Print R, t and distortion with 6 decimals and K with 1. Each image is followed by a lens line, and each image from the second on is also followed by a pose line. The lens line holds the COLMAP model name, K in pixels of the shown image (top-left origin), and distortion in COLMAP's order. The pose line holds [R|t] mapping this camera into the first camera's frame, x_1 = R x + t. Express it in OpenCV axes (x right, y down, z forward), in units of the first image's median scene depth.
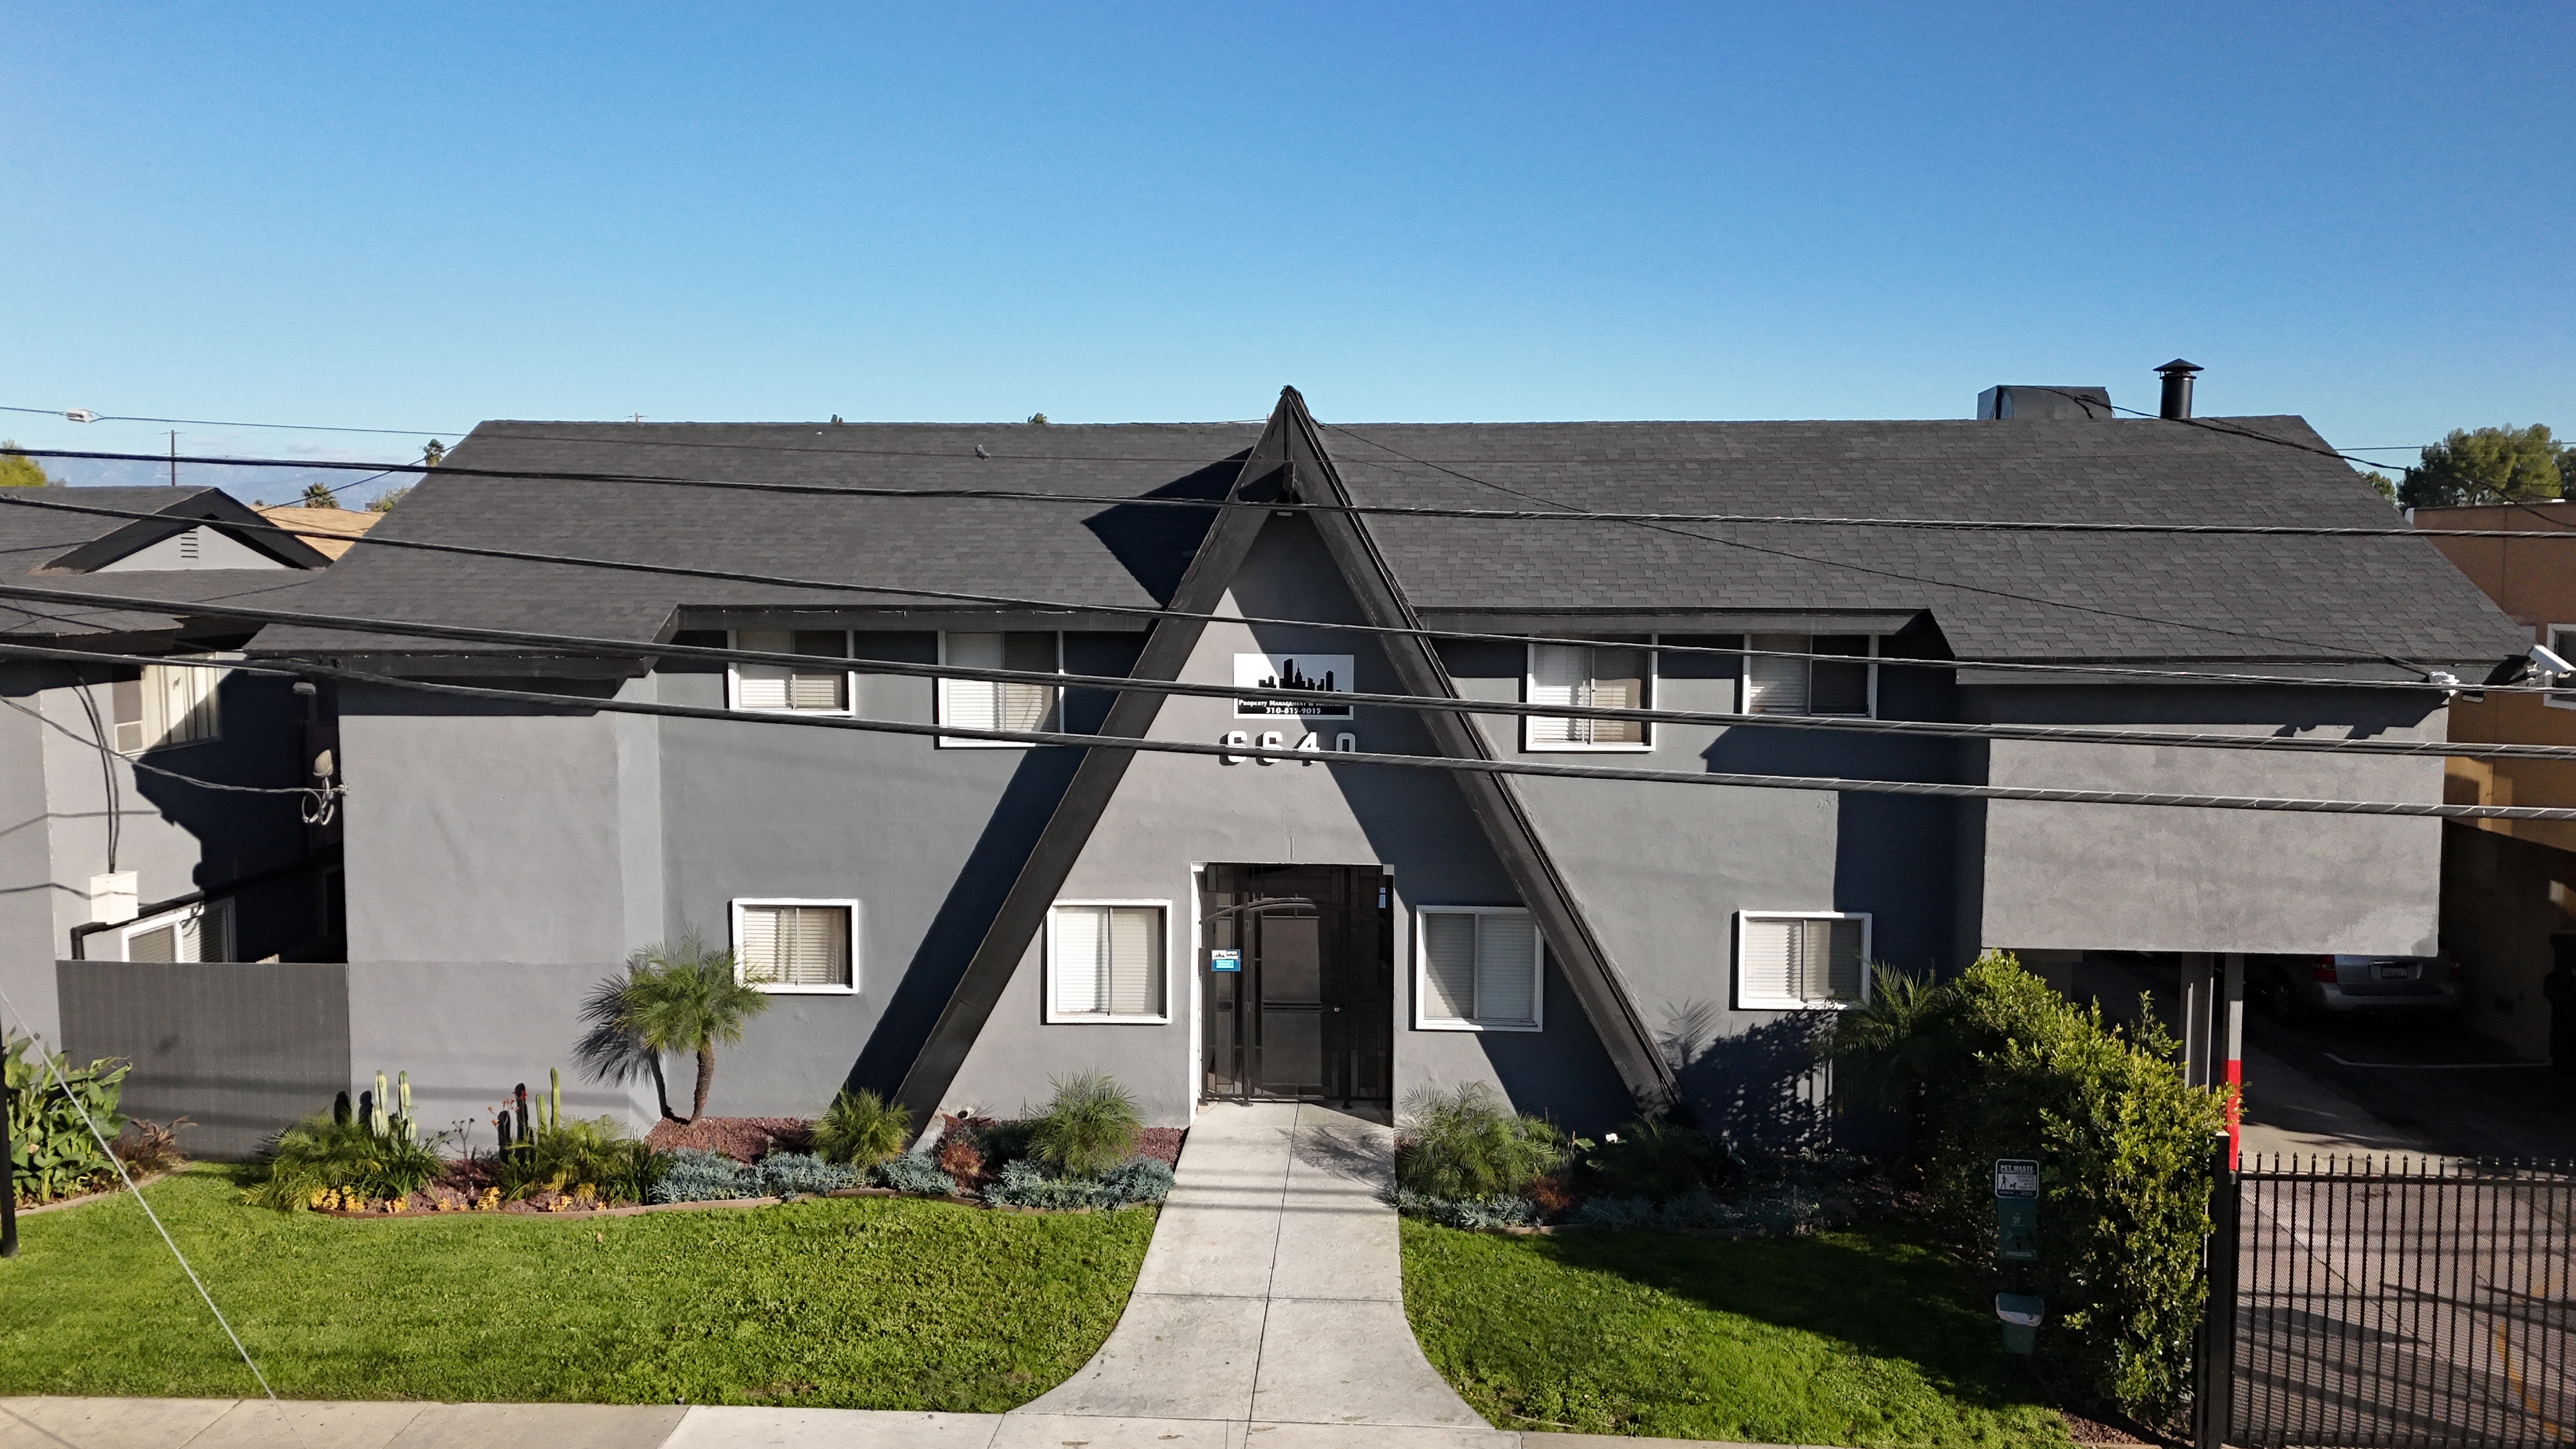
lens RADIAL K [[1888.8, 0, 1288.0], [0, 1888.8, 724.5], [0, 0, 1]] dist [0.085913, -0.090510]
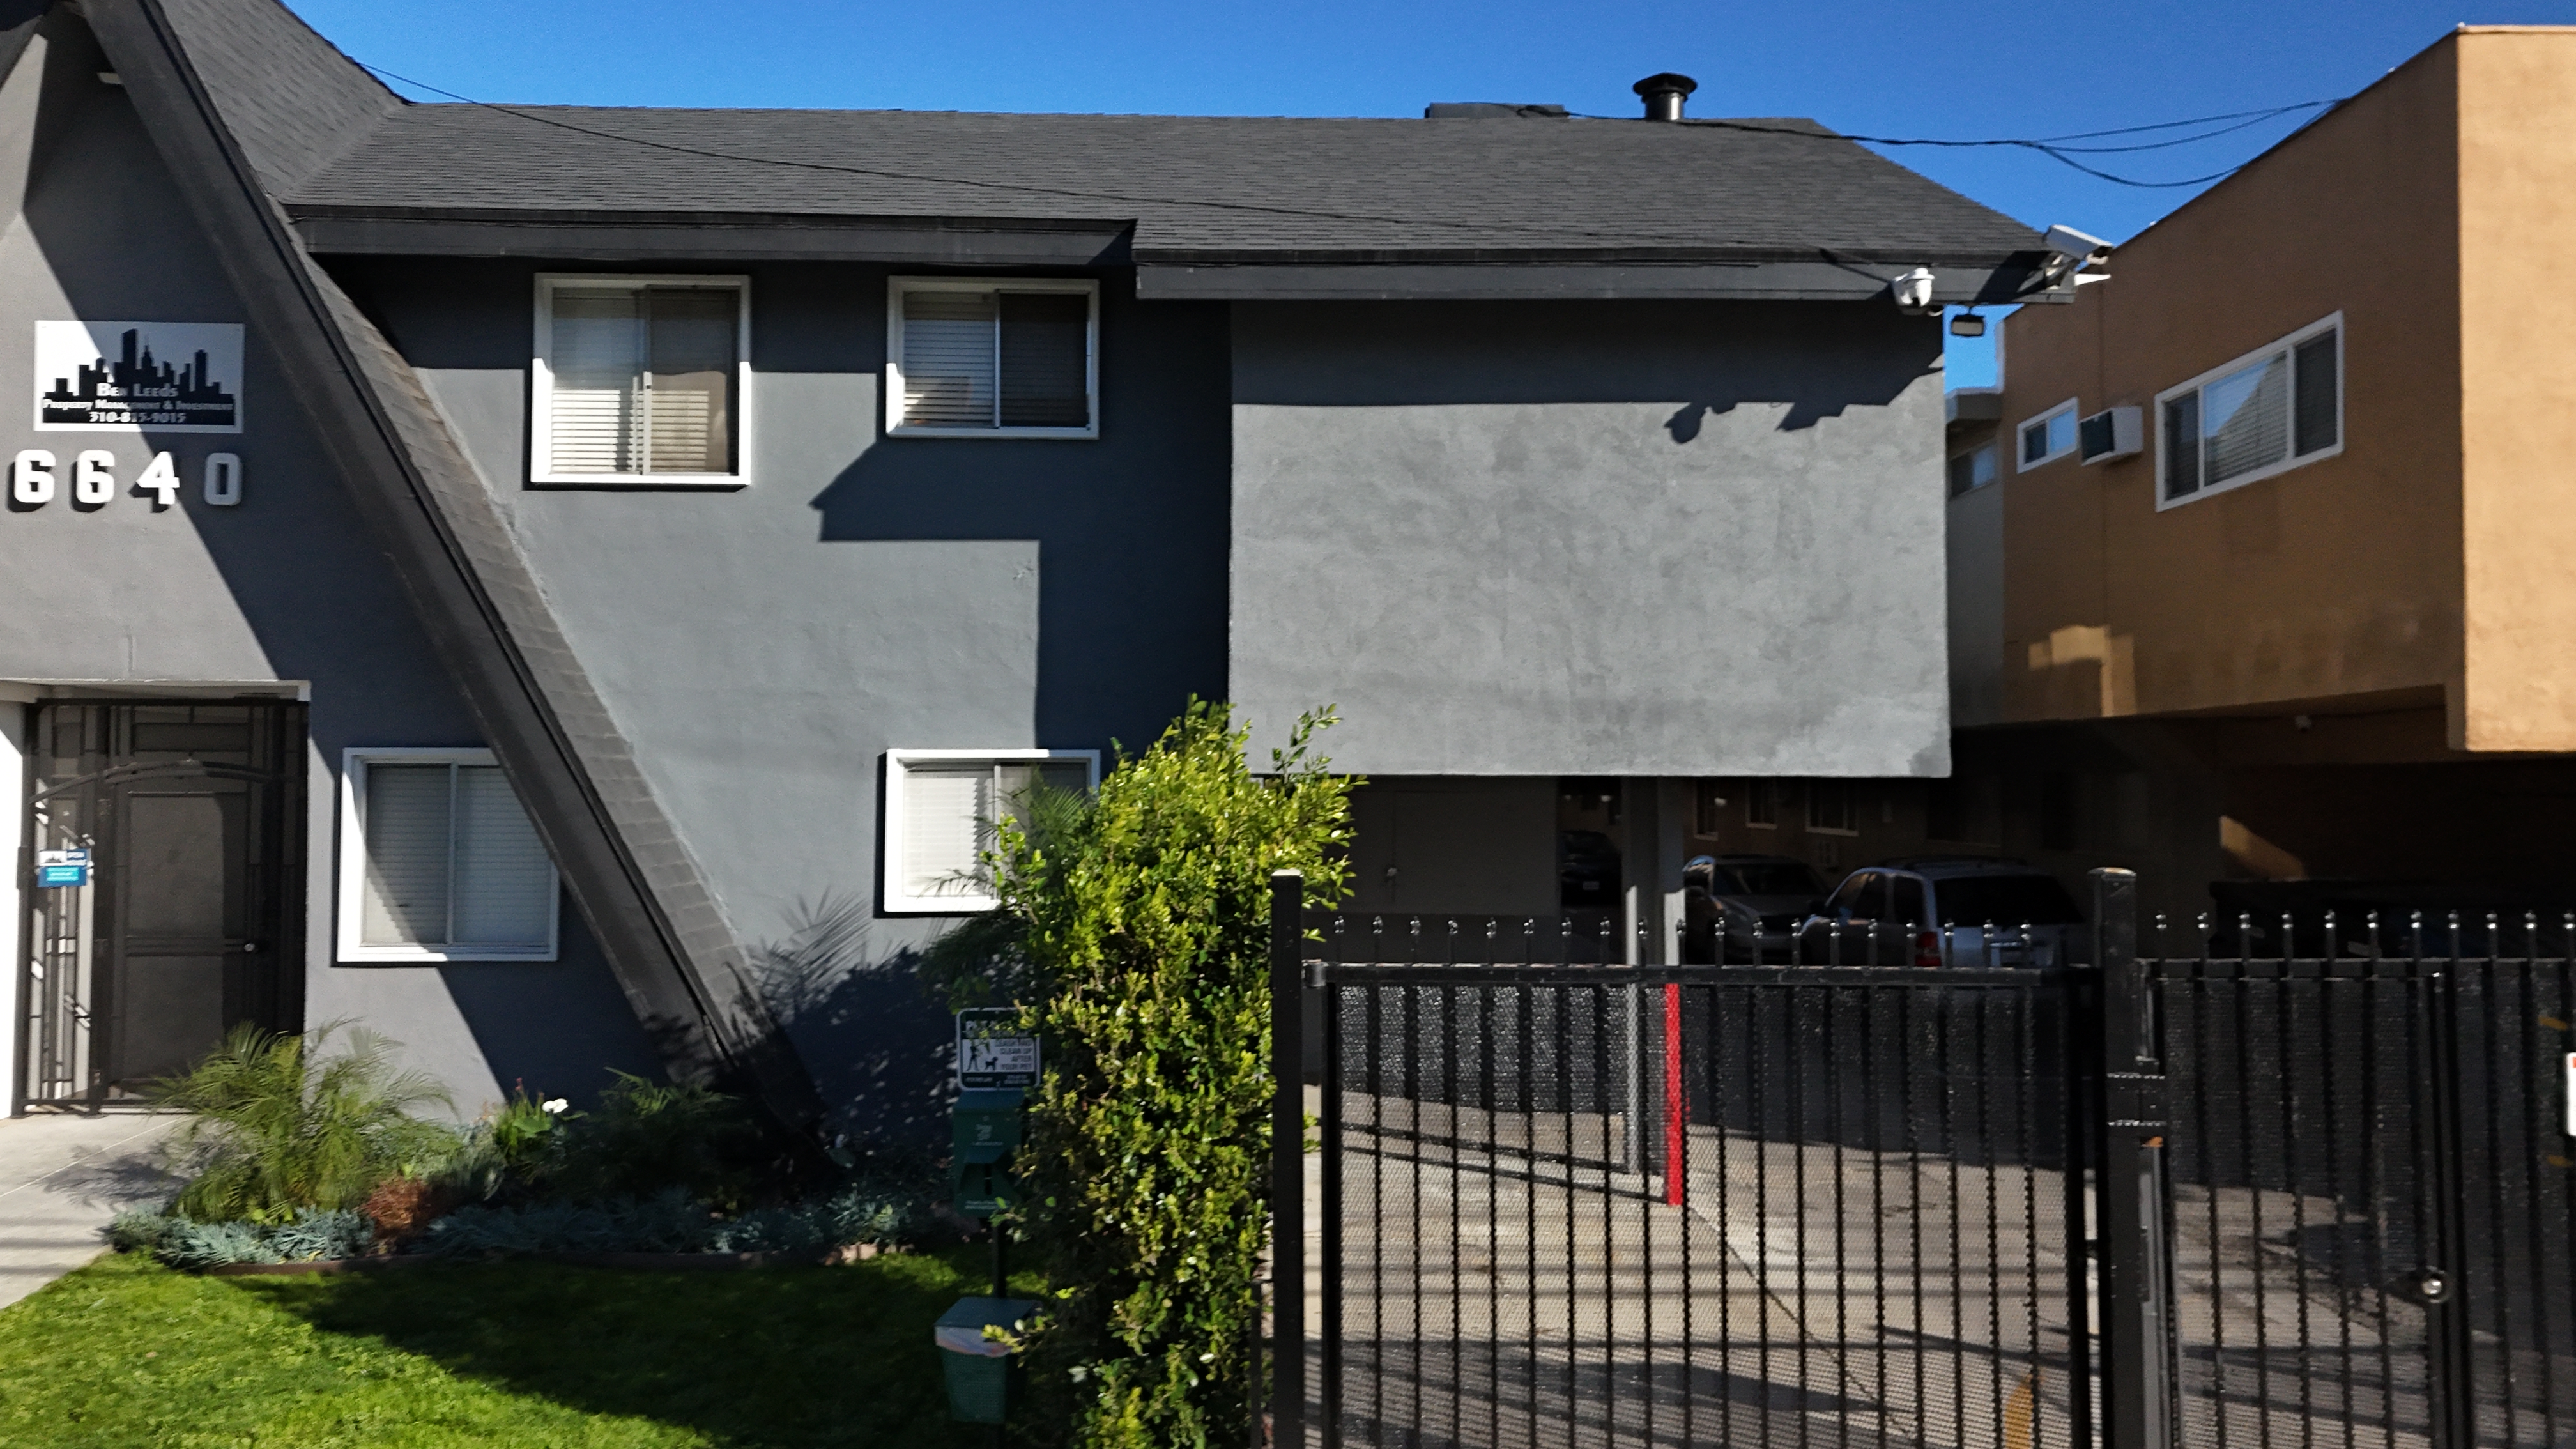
lens RADIAL K [[1880.8, 0, 1280.4], [0, 1880.8, 727.8], [0, 0, 1]] dist [0.116433, -0.129497]
pose [[0.997197, 0.004147, 0.074709, 0.323801], [0.004797, 0.992866, -0.119141, 0.166768], [-0.074670, 0.119165, 0.990063, 0.398374]]
